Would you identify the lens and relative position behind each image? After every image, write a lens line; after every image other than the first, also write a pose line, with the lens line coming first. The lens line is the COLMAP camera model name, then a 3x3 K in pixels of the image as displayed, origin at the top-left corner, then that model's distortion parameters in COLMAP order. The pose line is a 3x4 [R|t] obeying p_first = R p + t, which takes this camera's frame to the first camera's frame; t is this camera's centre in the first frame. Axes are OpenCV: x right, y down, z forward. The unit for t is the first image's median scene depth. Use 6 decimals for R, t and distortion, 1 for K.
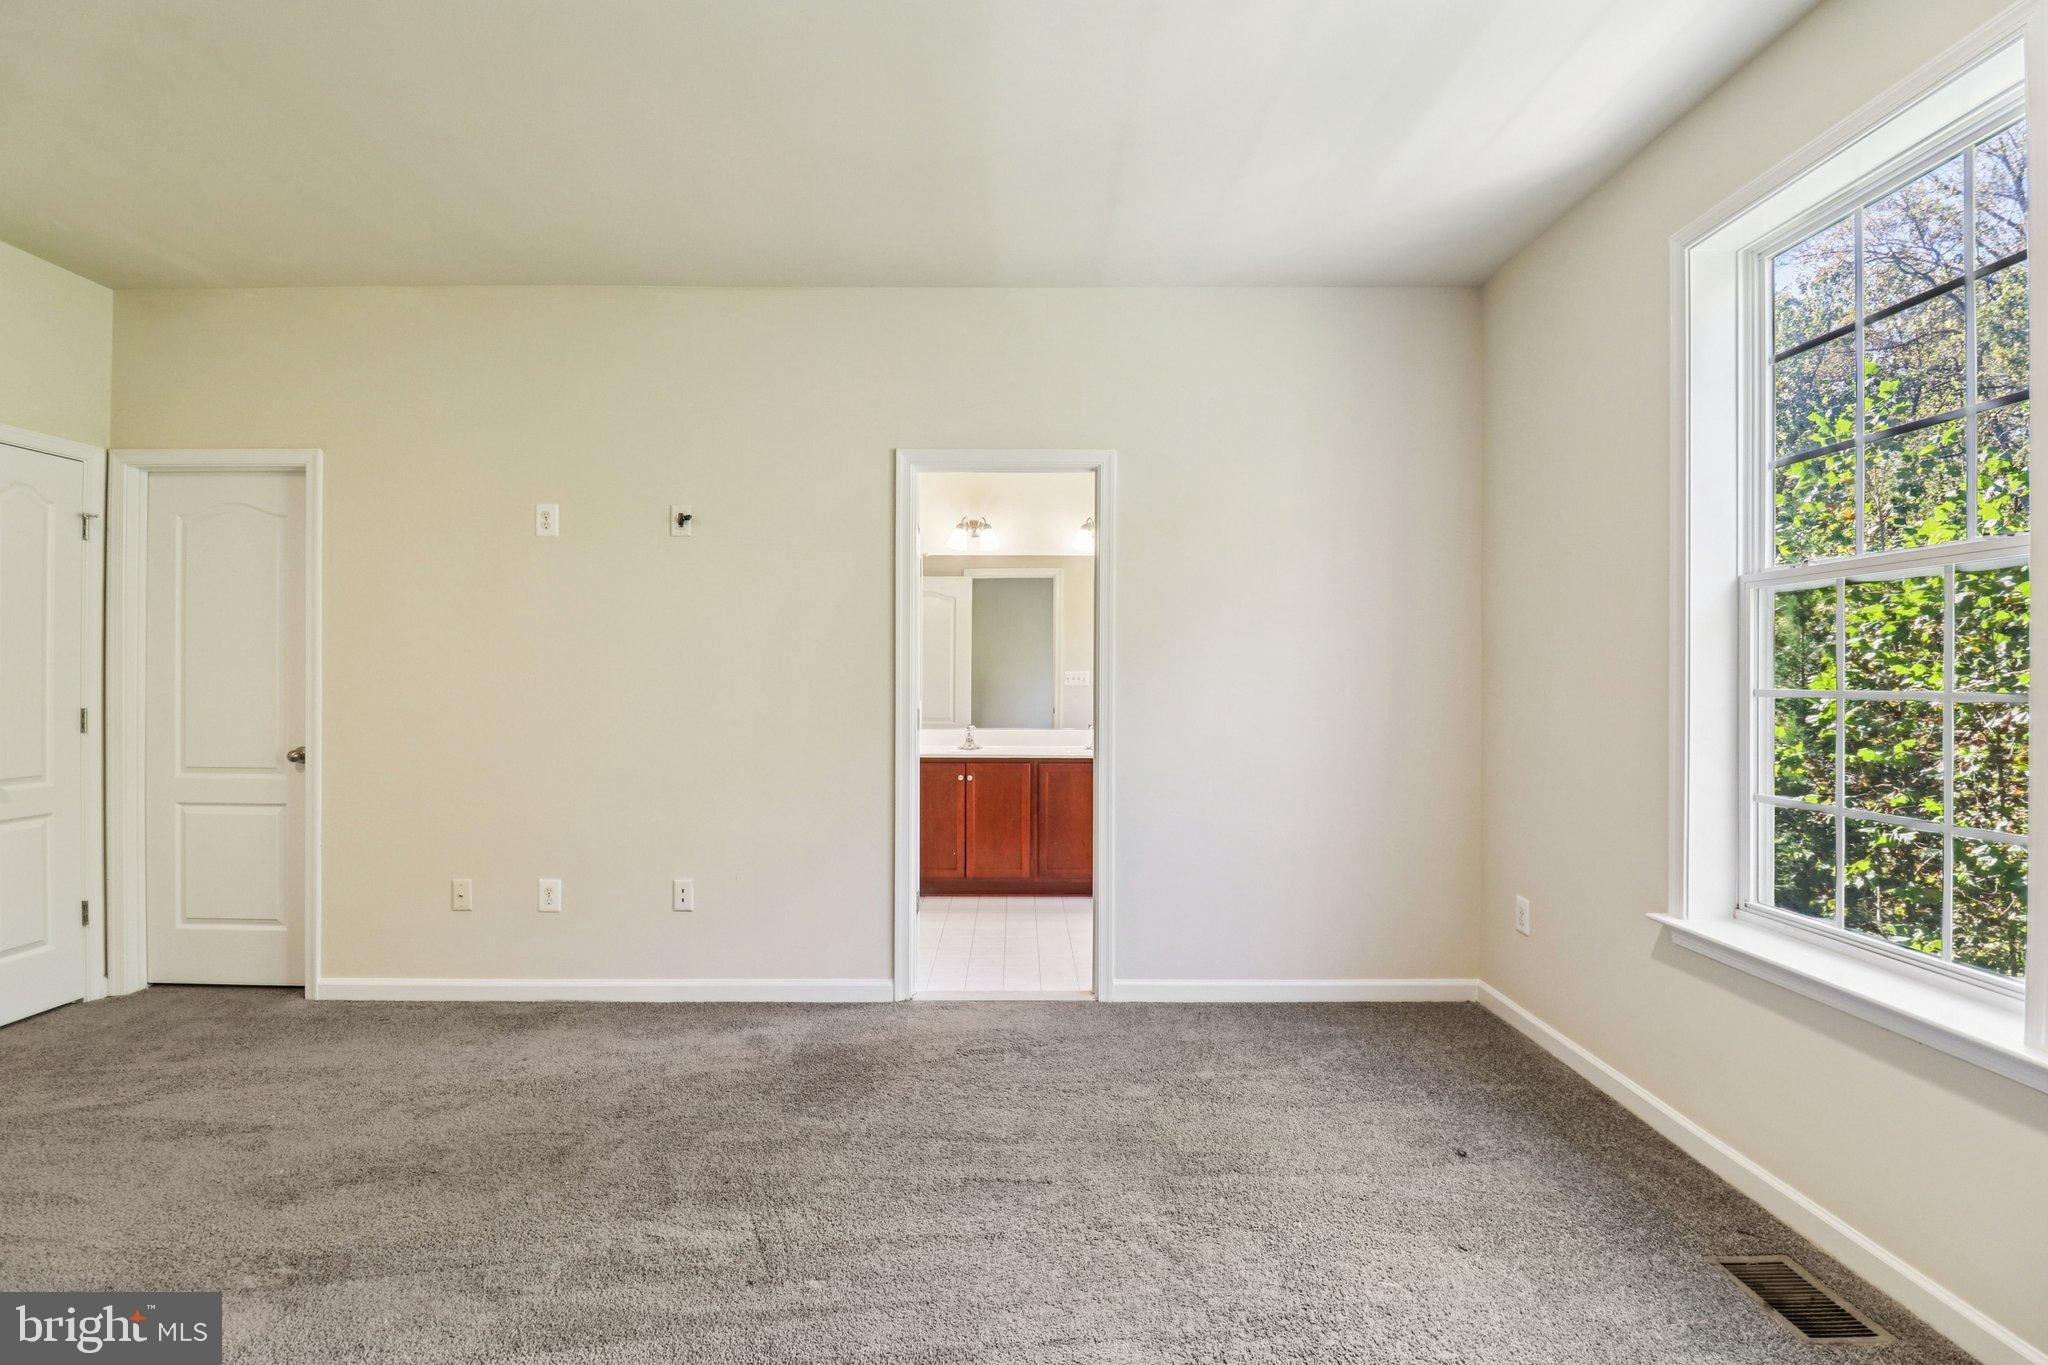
lens RADIAL K [[939.4, 0, 1022.7], [0, 939.4, 666.2], [0, 0, 1]] dist [-0.000454, -0.013046]
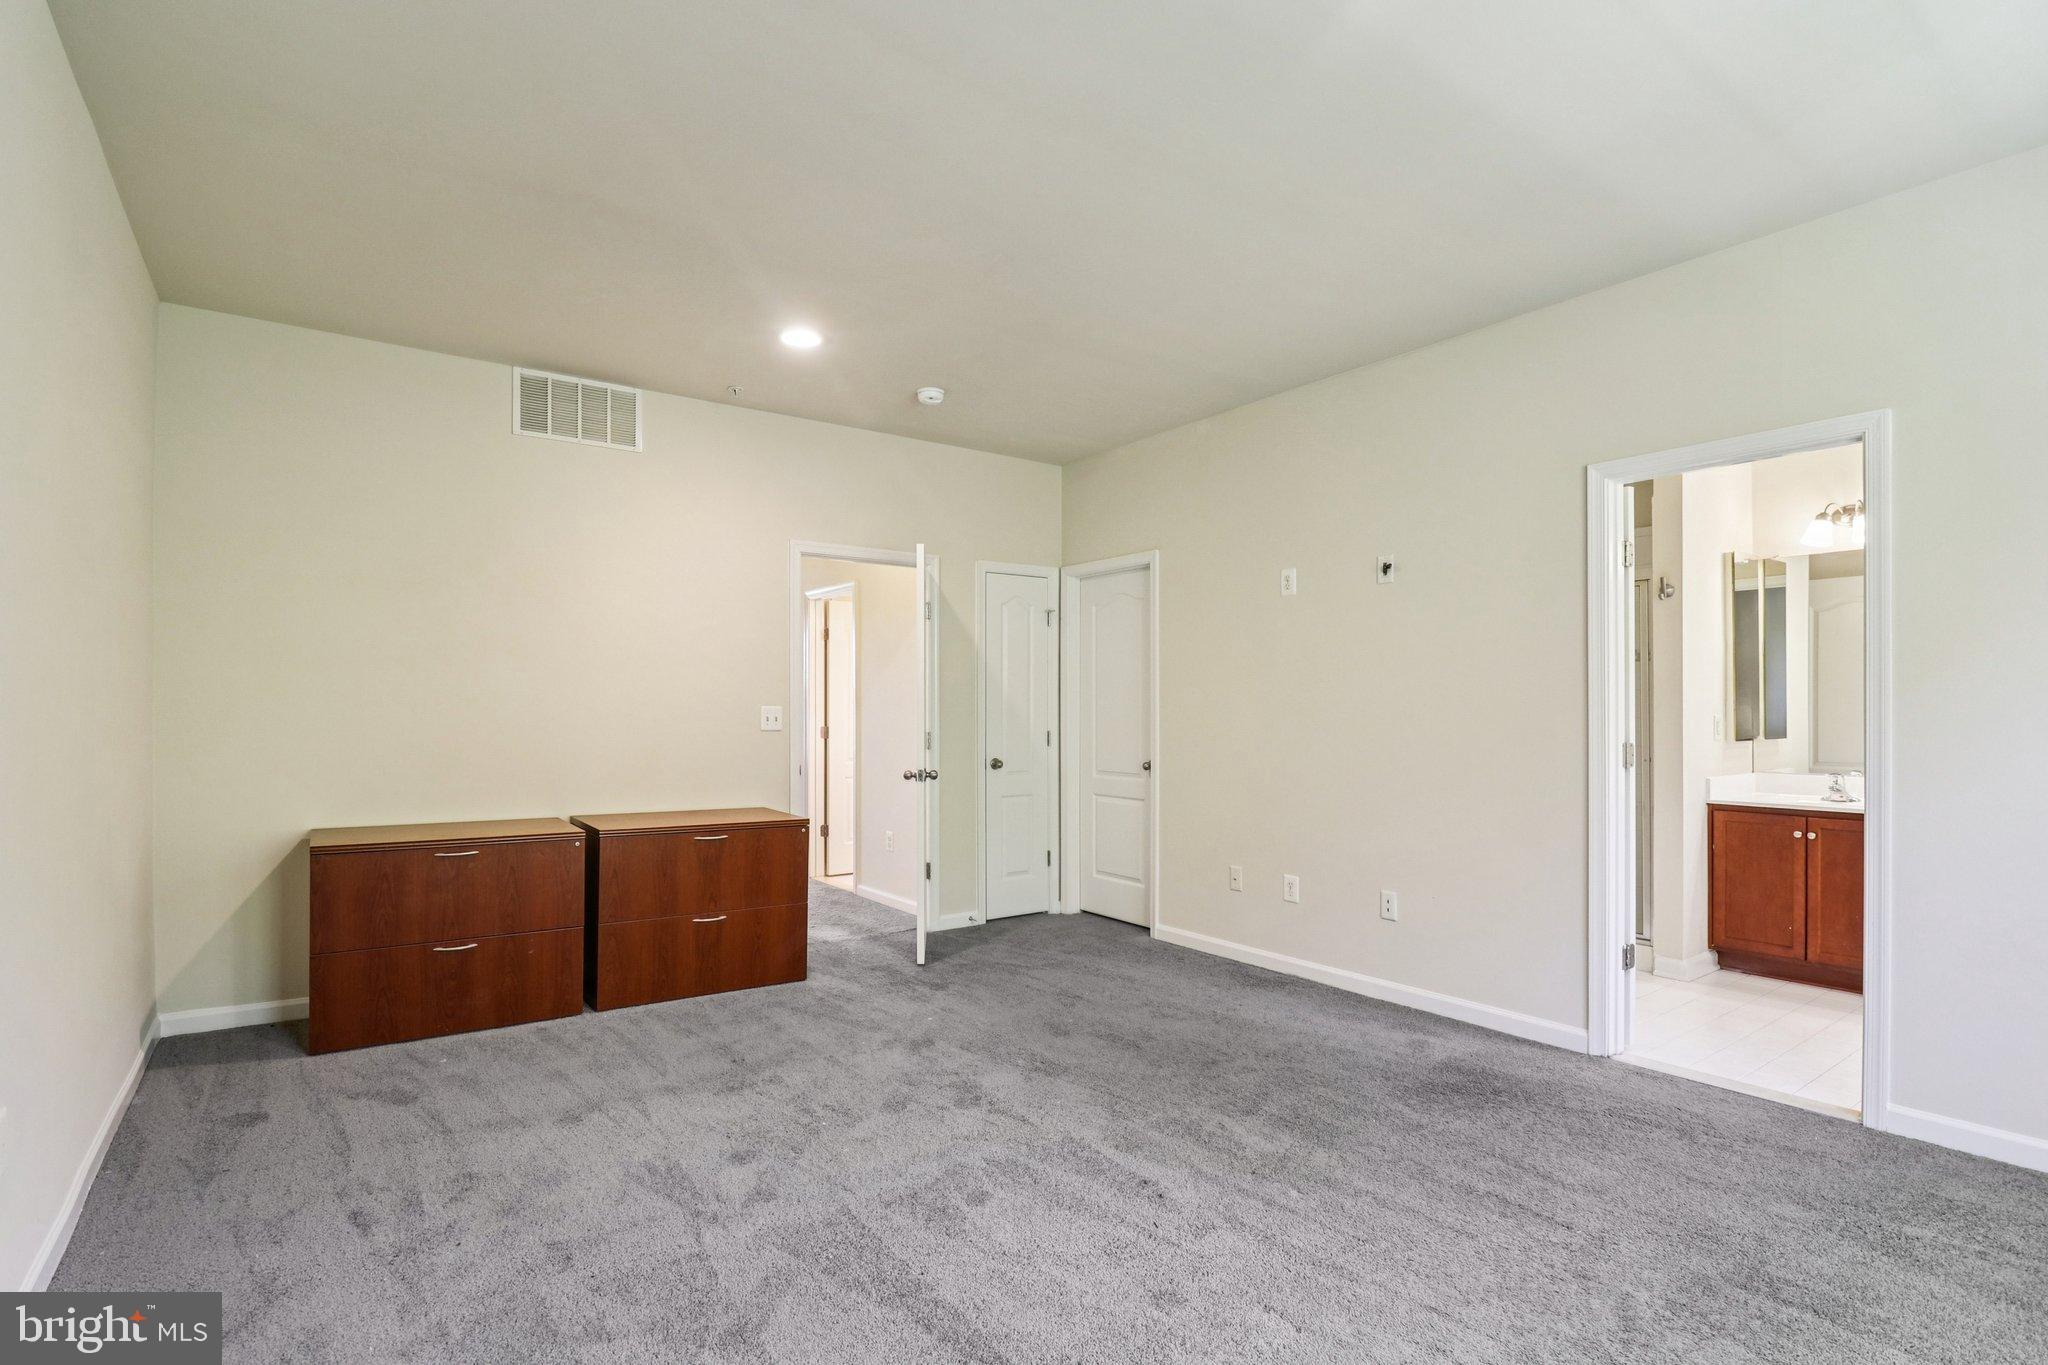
lens RADIAL K [[984.4, 0, 1024.0], [0, 984.4, 682.5], [0, 0, 1]] dist [-0.000194, -0.014658]
pose [[0.581356, -0.027001, -0.813201, 0.355340], [0.011447, 0.999622, -0.025008, 0.004172], [0.813569, 0.005230, 0.581445, -0.031913]]
